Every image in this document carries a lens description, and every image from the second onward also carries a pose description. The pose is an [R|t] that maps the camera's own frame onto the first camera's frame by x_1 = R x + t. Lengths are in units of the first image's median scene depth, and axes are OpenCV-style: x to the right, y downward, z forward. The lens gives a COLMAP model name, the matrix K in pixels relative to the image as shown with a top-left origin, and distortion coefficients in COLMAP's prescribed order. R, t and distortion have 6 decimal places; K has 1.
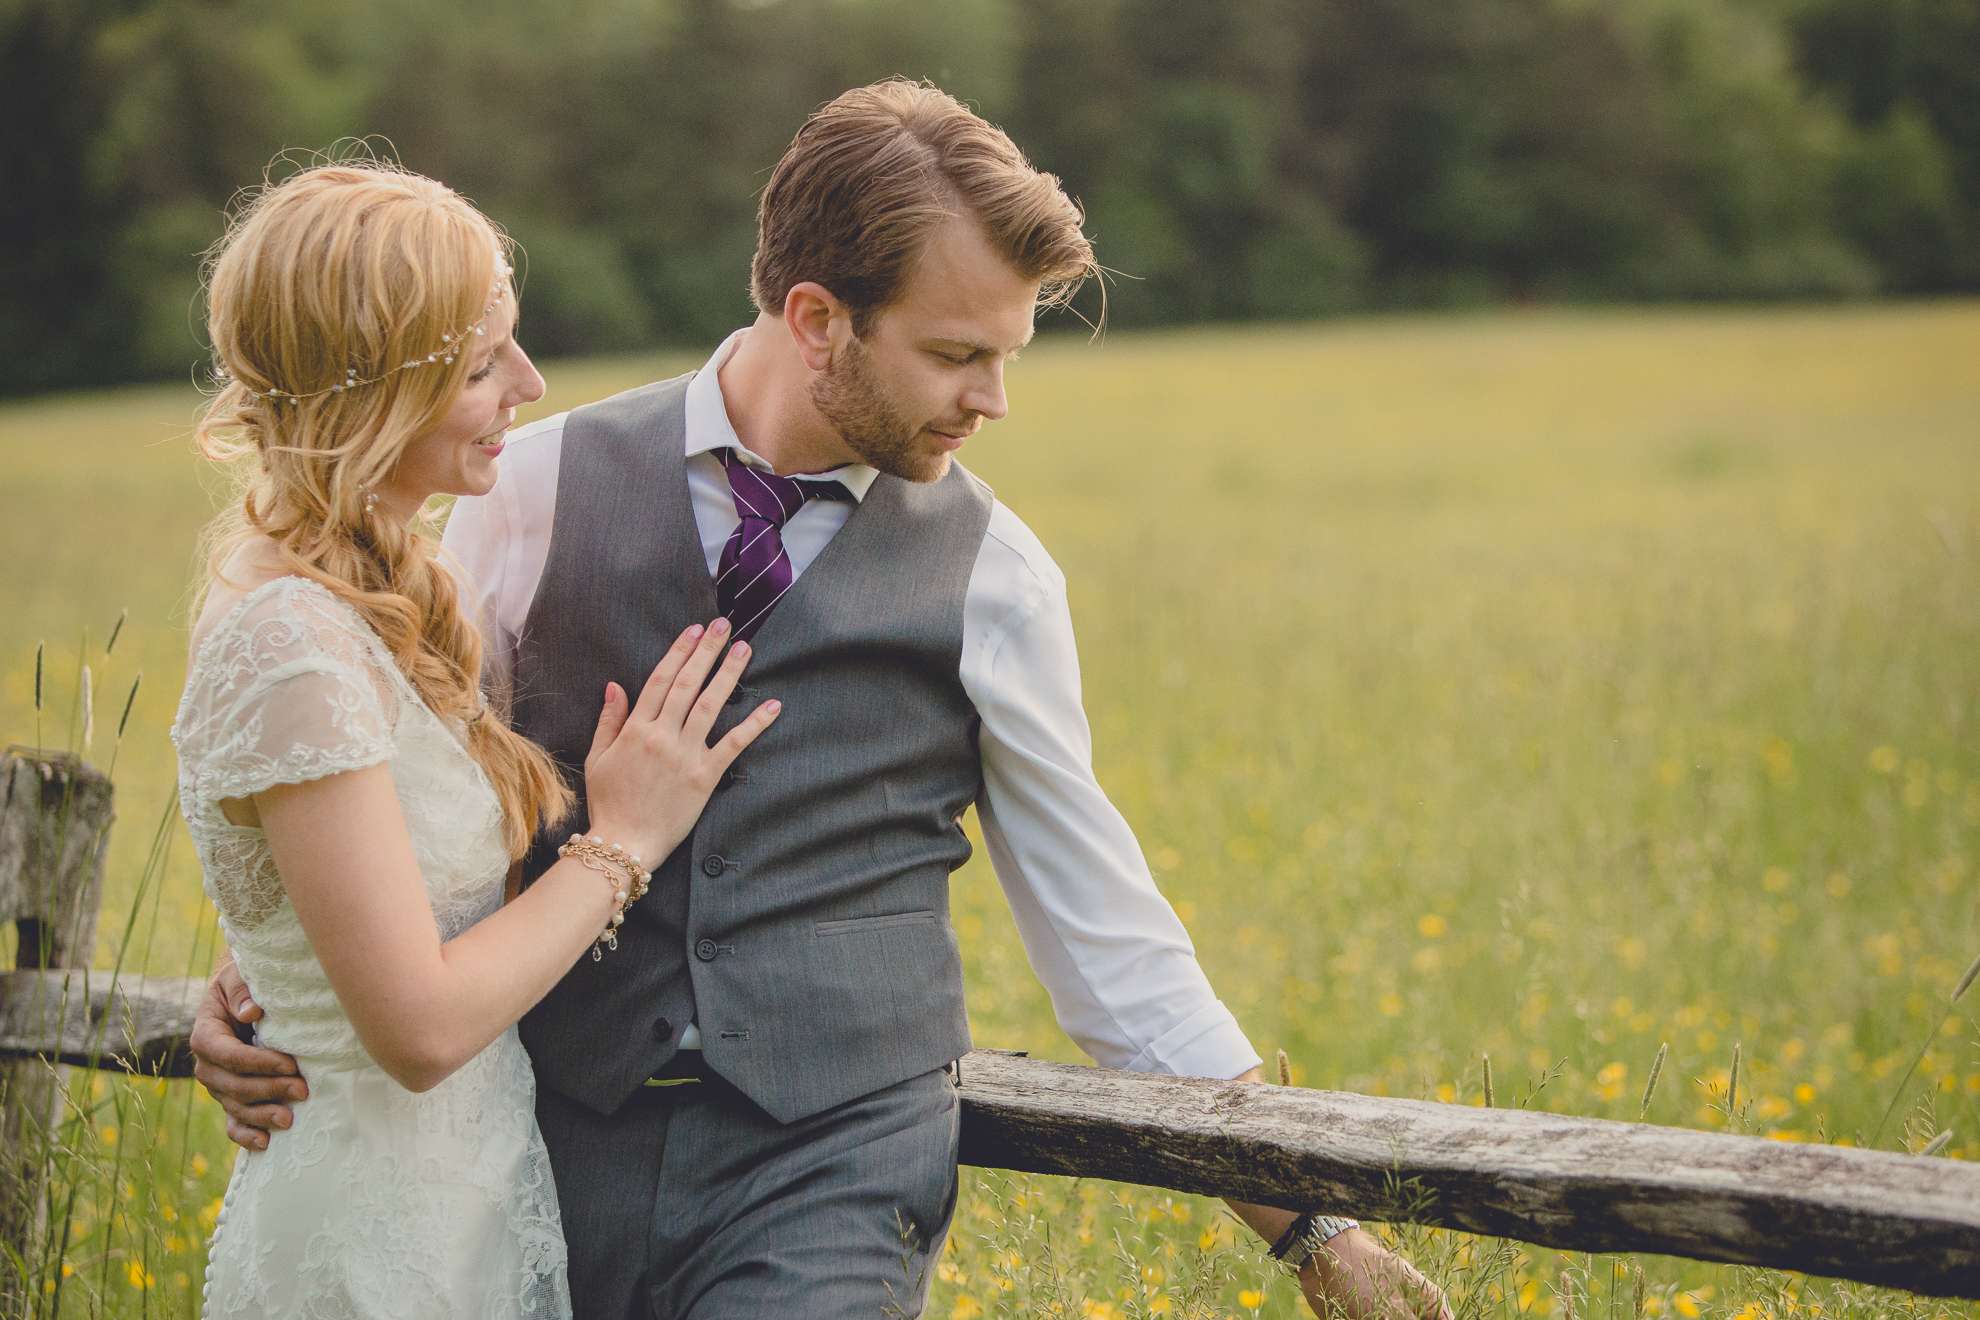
lens RADIAL K [[5272.8, 0, 976.5], [0, 5272.8, 659.7], [0, 0, 1]] dist [-0.180827, 0.000000]
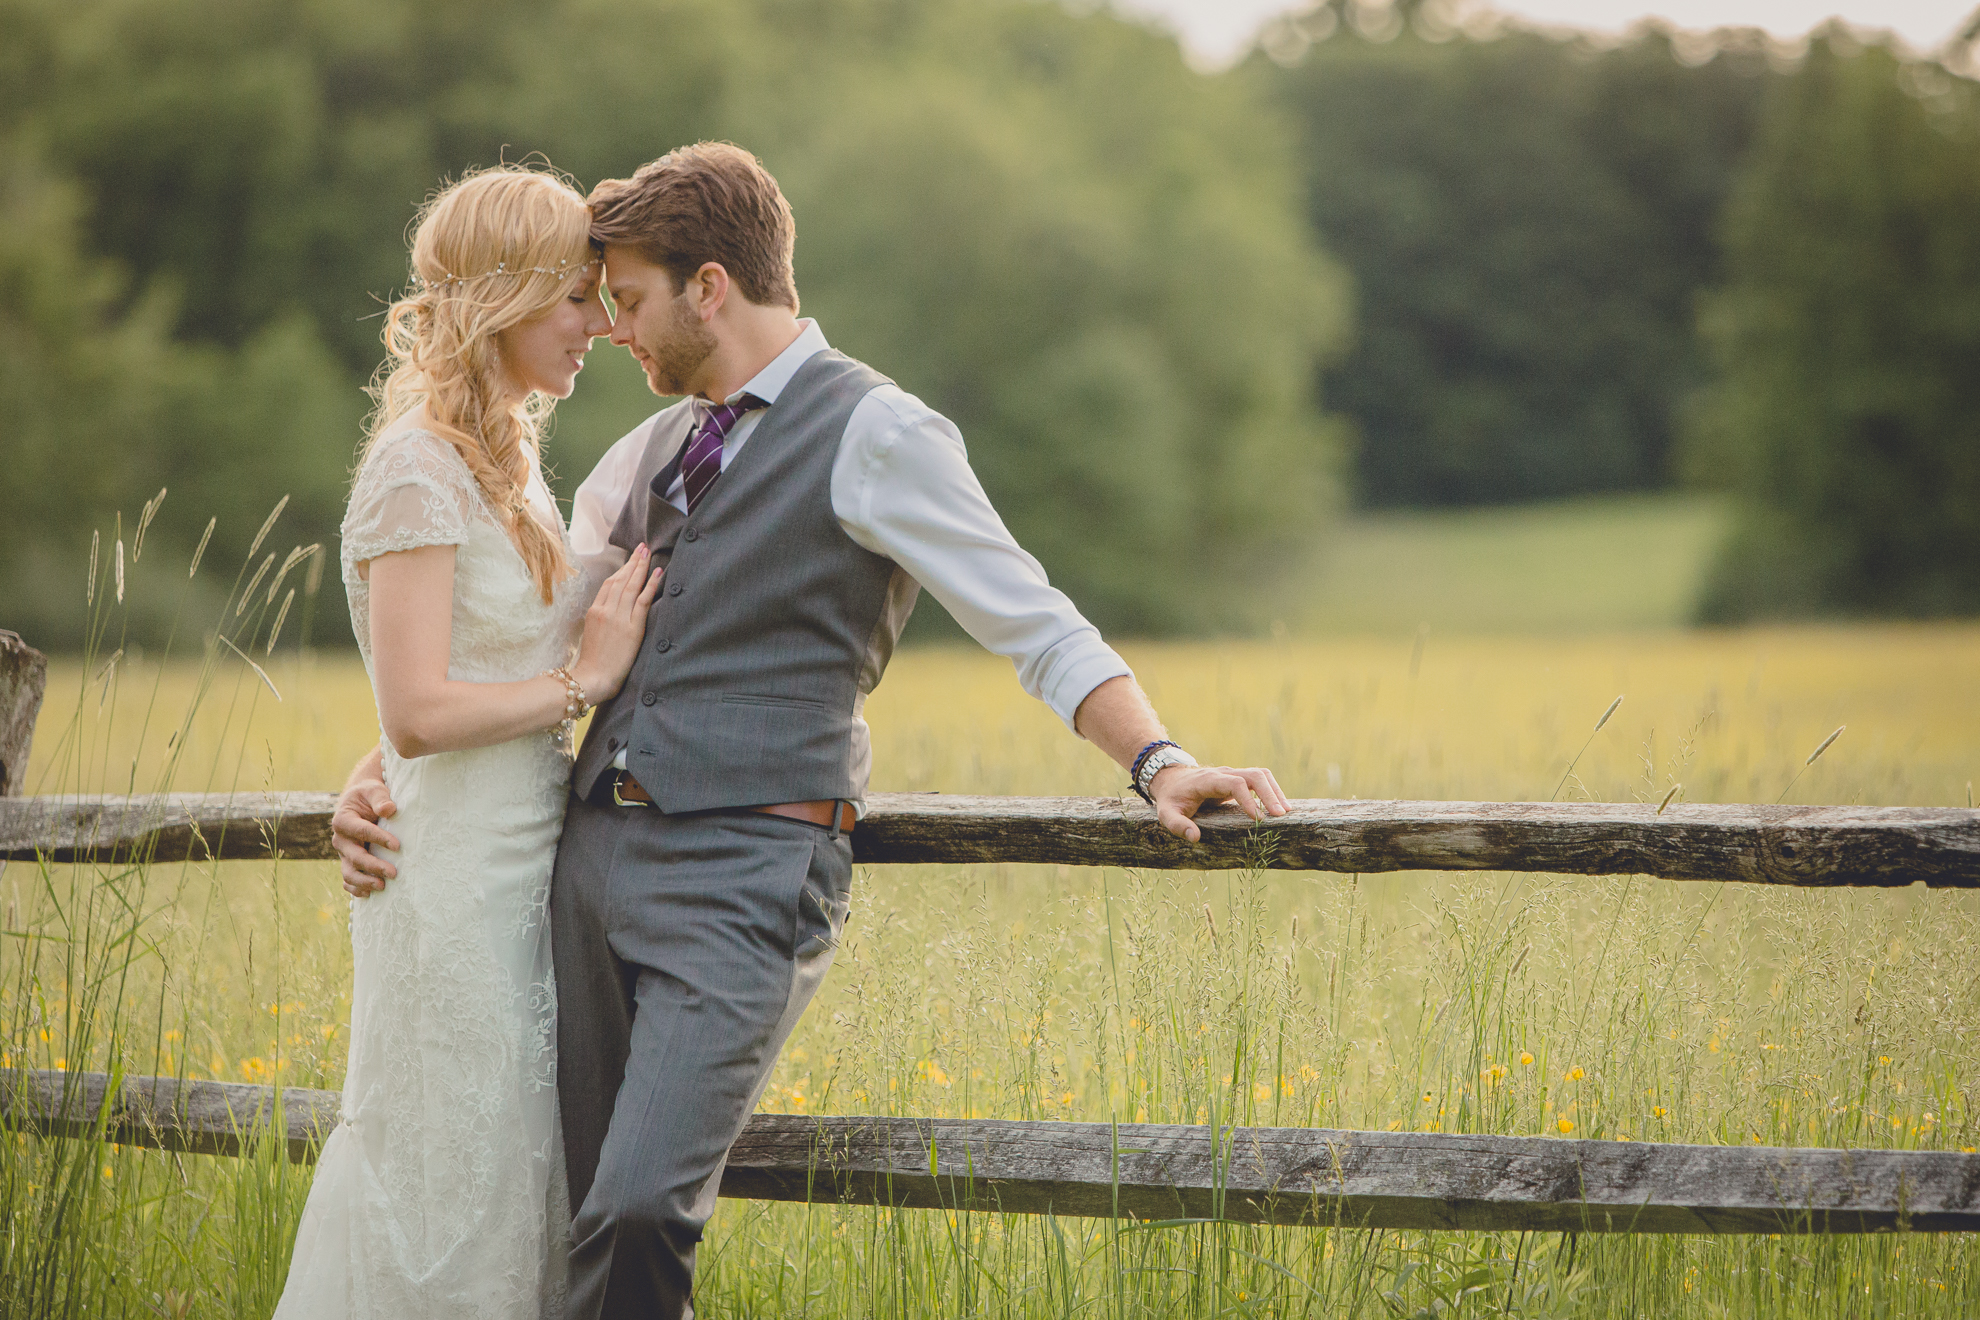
lens RADIAL K [[9600.8, 0, 1080.2], [0, 9600.8, 631.6], [0, 0, 1]] dist [0.771083, 0.000000]
pose [[0.964232, 0.044845, 0.261239, -0.570974], [-0.026271, 0.996900, -0.074164, 0.196834], [-0.263755, 0.064648, 0.962421, -1.414307]]
